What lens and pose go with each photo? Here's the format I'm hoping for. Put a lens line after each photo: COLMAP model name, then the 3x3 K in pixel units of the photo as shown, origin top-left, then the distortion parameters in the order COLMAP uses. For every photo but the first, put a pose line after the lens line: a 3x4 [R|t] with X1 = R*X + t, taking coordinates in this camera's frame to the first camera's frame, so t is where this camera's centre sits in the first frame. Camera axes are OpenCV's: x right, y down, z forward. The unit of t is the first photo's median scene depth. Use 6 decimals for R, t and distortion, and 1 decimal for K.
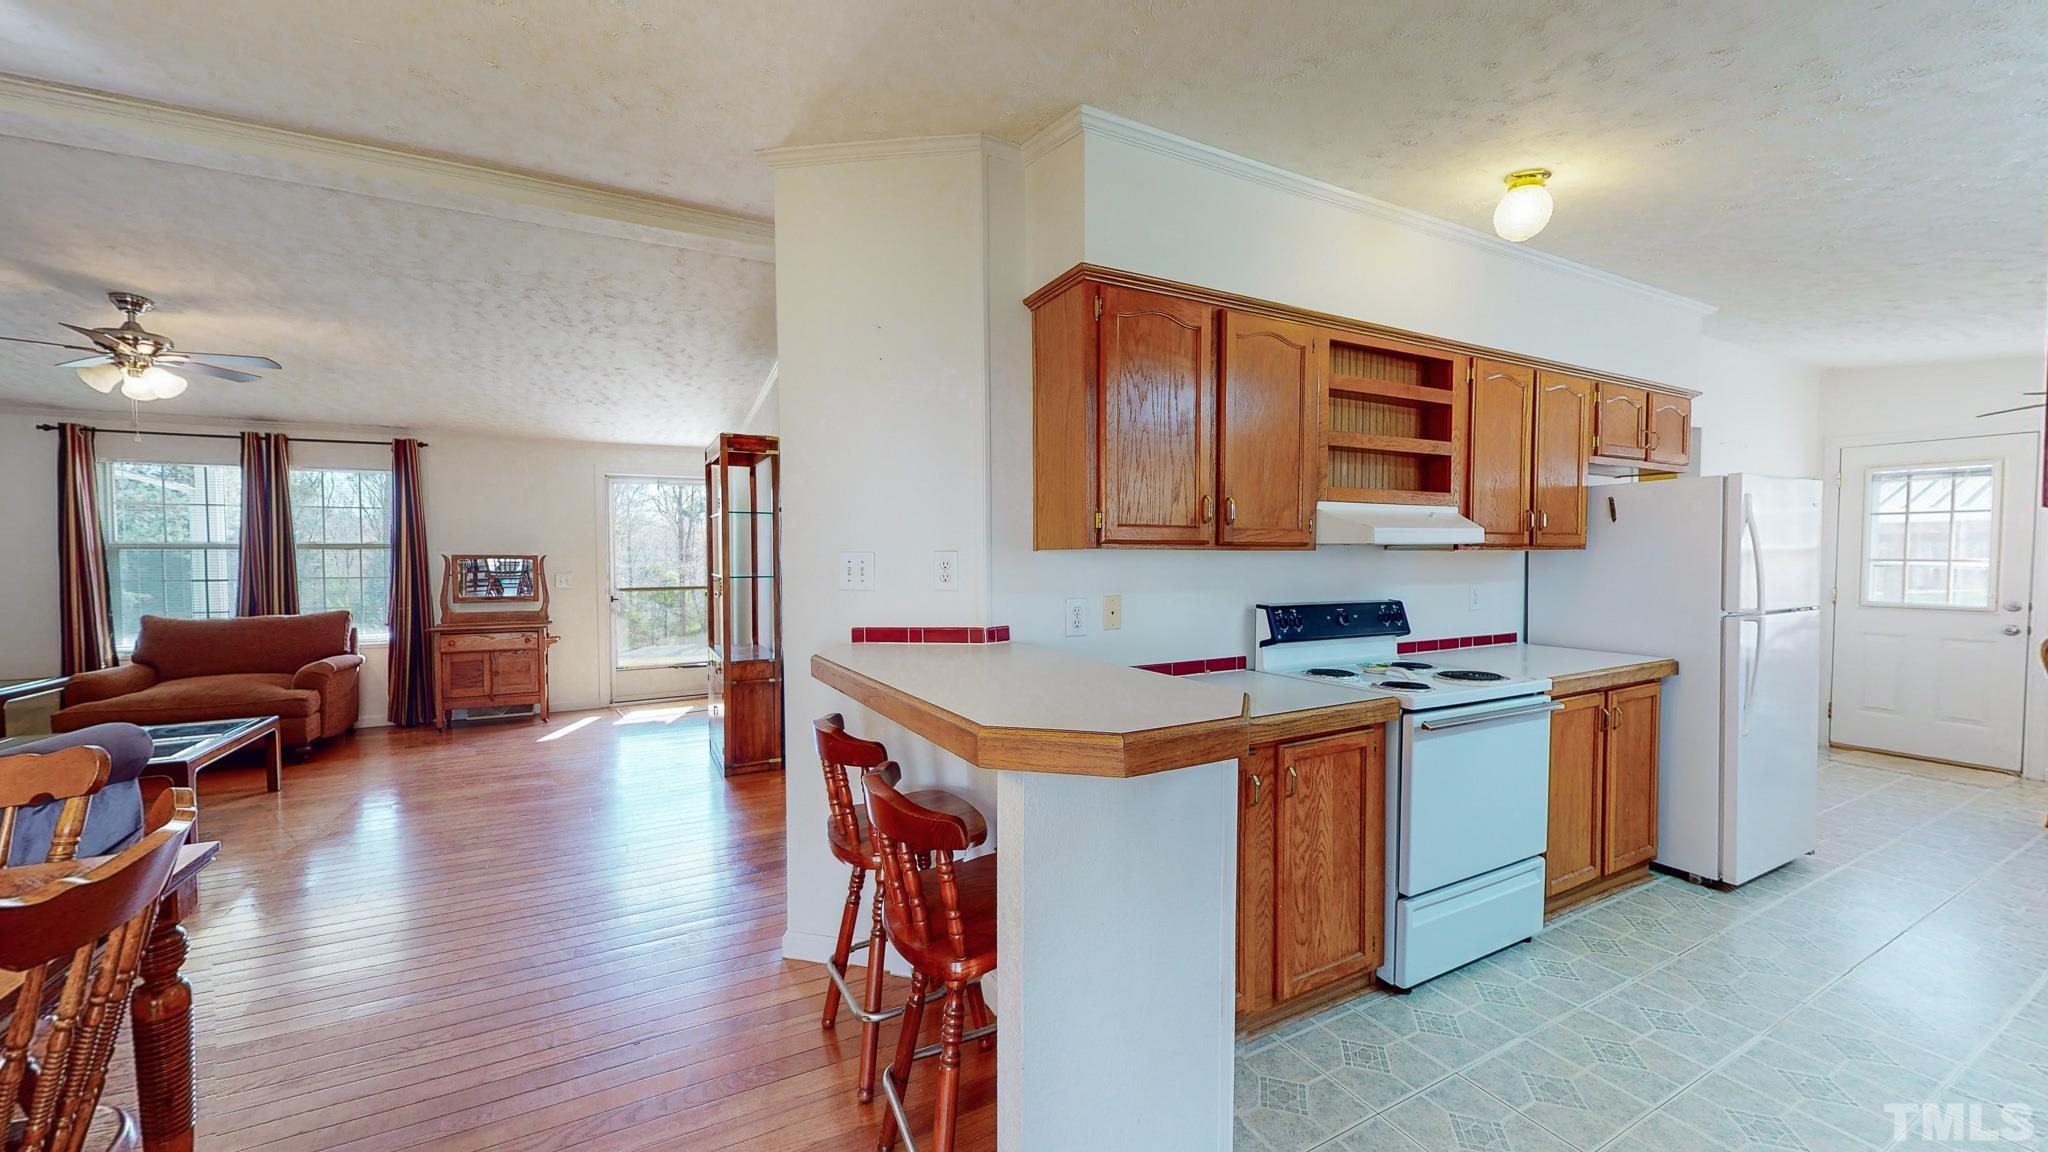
lens RADIAL K [[750.2, 0, 1024.1], [0, 750.2, 578.7], [0, 0, 1]] dist [-0.000603, 0.000122]
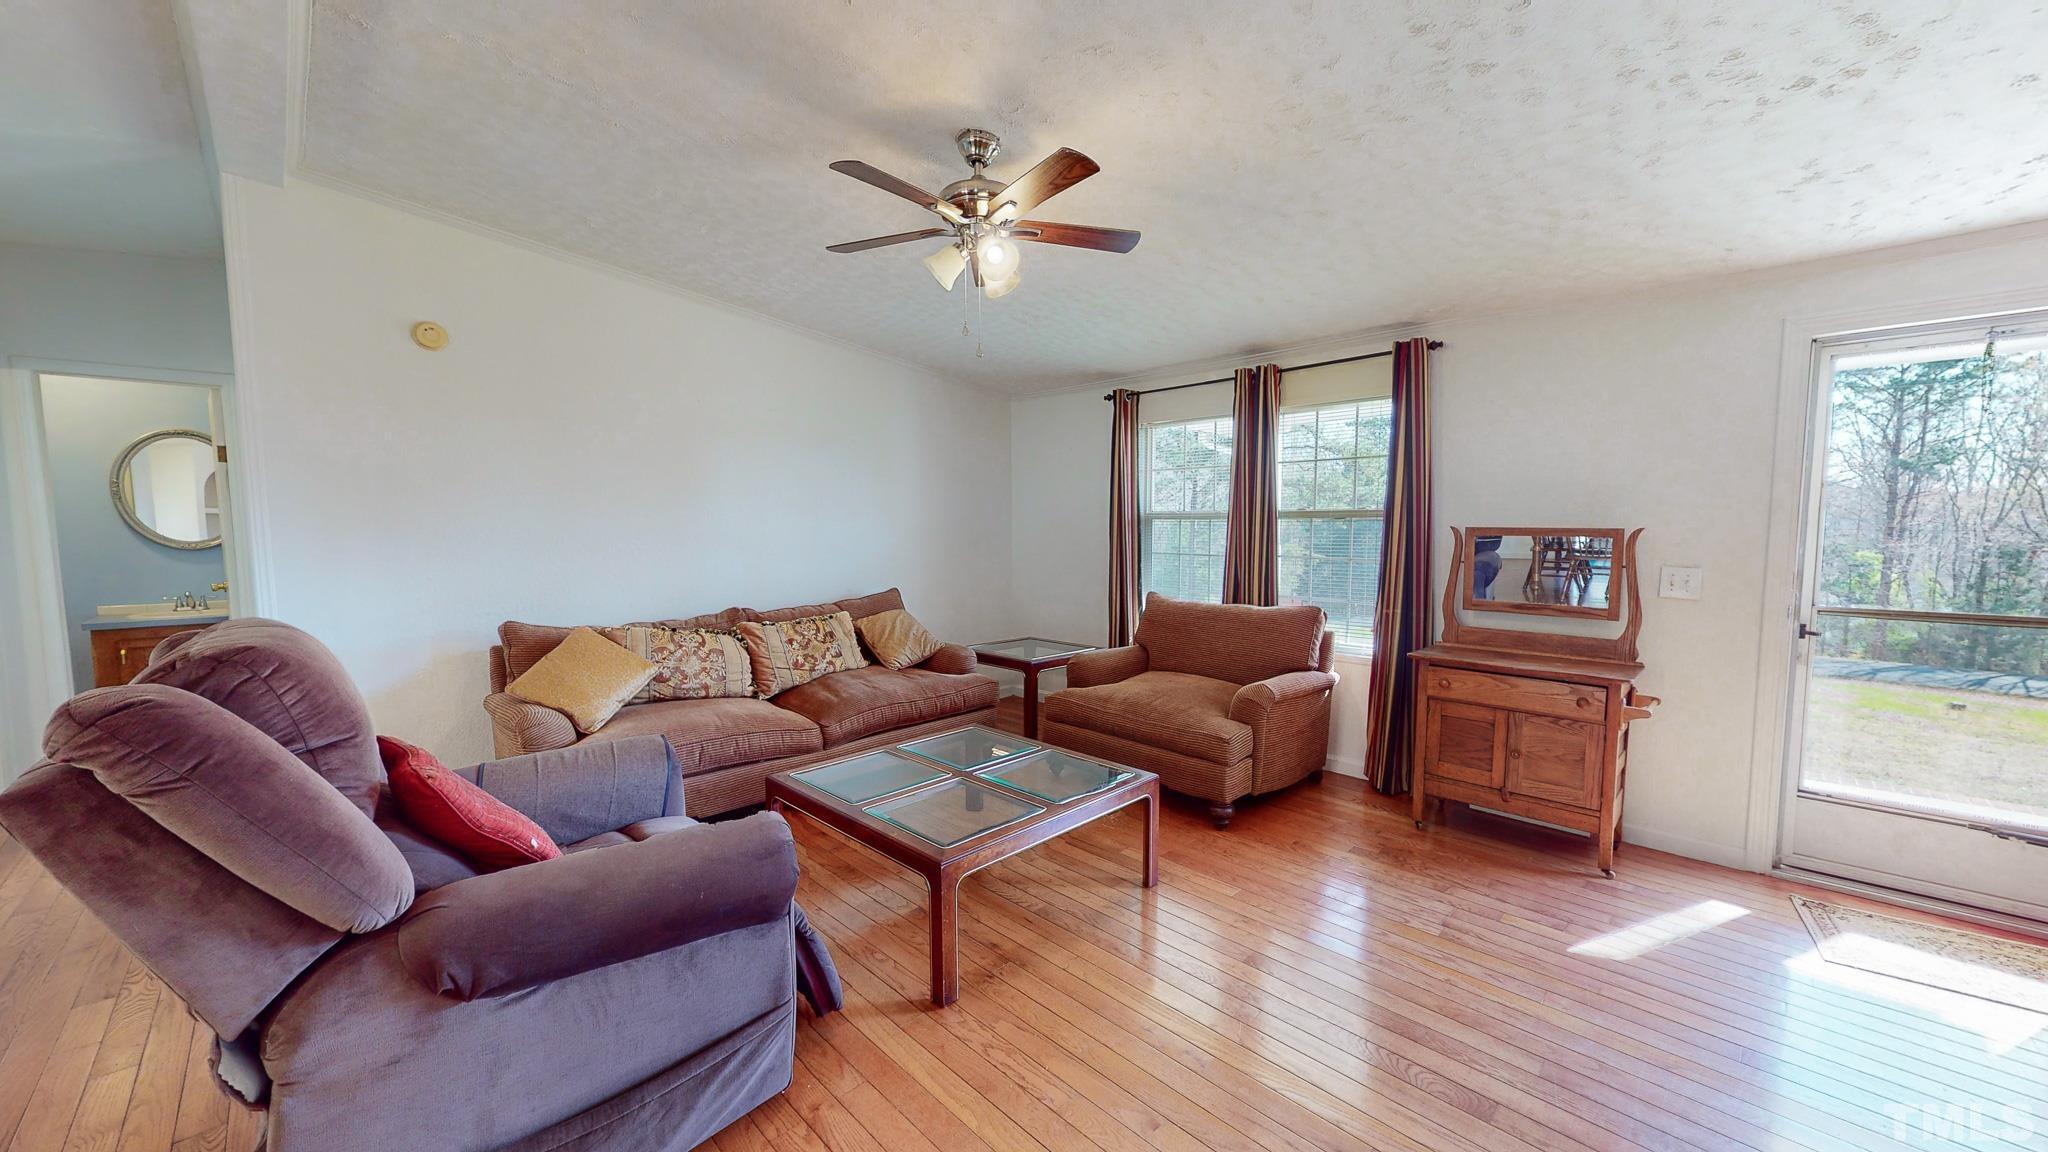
lens RADIAL K [[750.2, 0, 1024.1], [0, 750.2, 578.7], [0, 0, 1]] dist [-0.000603, 0.000122]
pose [[0.289127, 0.070344, -0.954703, -0.528492], [-0.034877, 0.997408, 0.062928, -0.028294], [0.956655, 0.015103, 0.290831, 0.876946]]
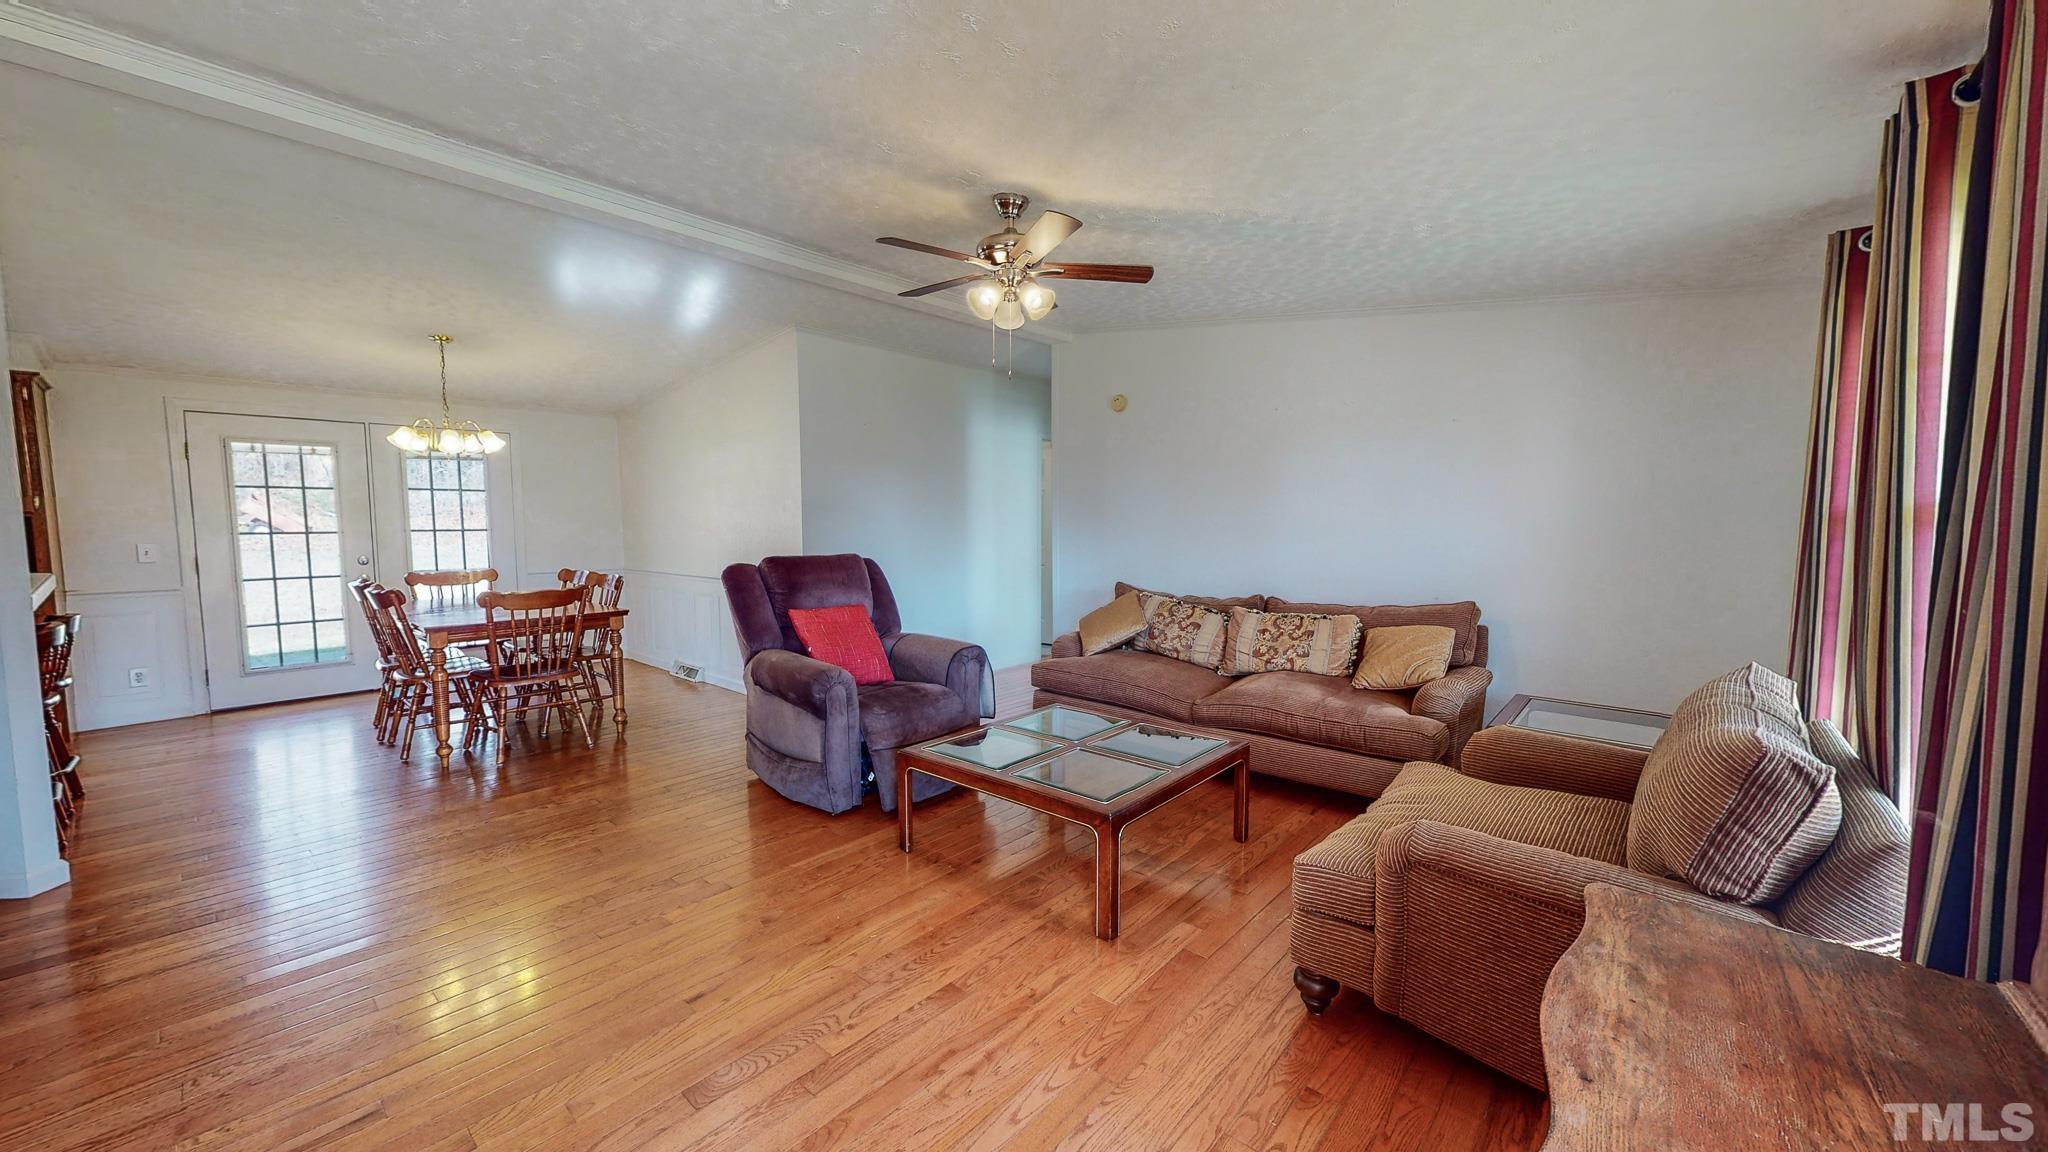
lens RADIAL K [[750.2, 0, 1024.1], [0, 750.2, 578.7], [0, 0, 1]] dist [-0.000603, 0.000122]
pose [[-0.919288, 0.018472, -0.393151, -0.900052], [-0.023981, 0.994413, 0.102795, -0.044849], [0.392853, 0.103927, -0.913710, 1.806380]]
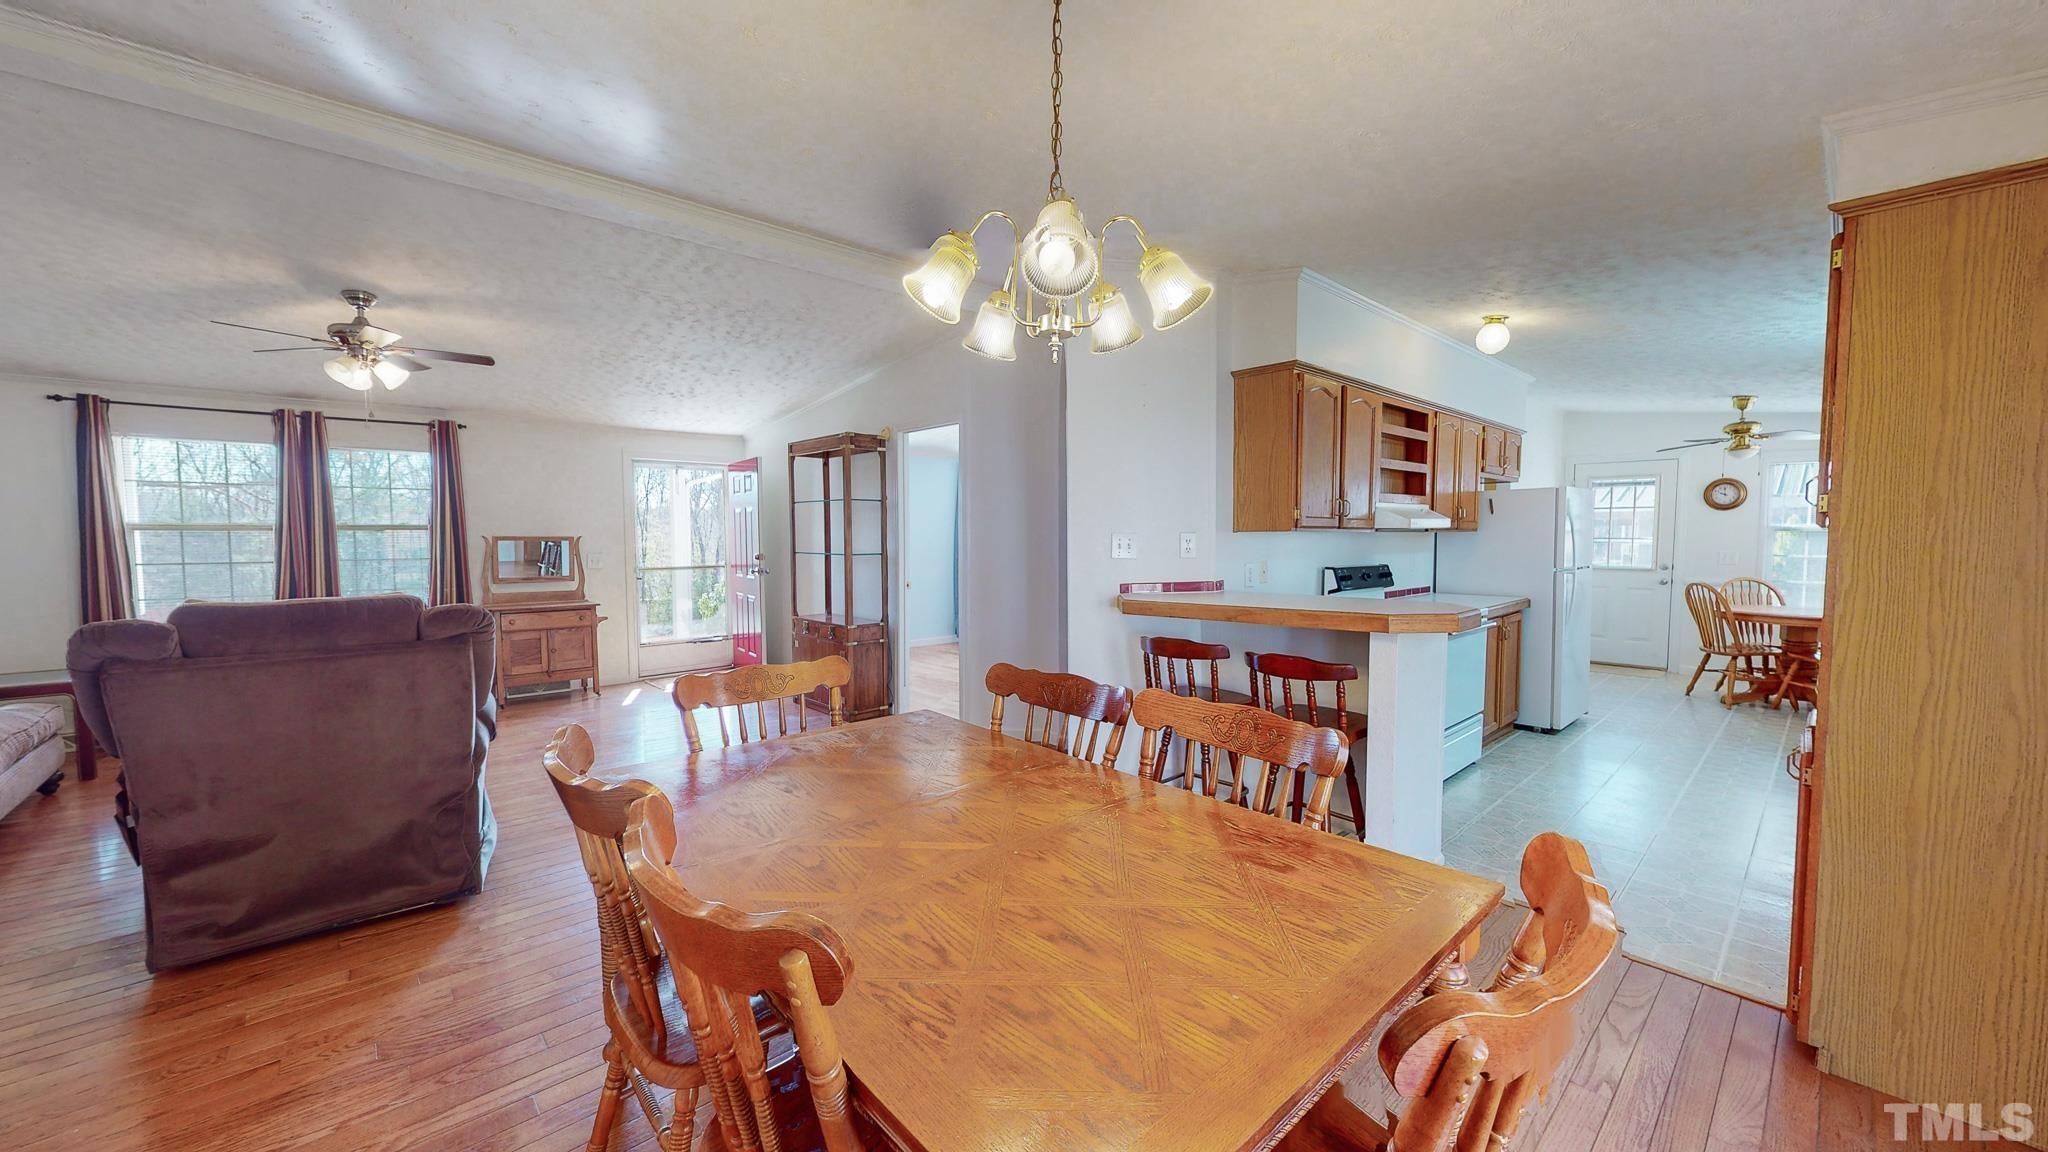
lens RADIAL K [[750.2, 0, 1024.1], [0, 750.2, 578.7], [0, 0, 1]] dist [-0.000603, 0.000122]
pose [[0.967204, -0.015470, 0.253528, -0.569260], [0.009120, 0.999615, 0.026203, 0.010196], [-0.253836, -0.023032, 0.966973, -0.285937]]
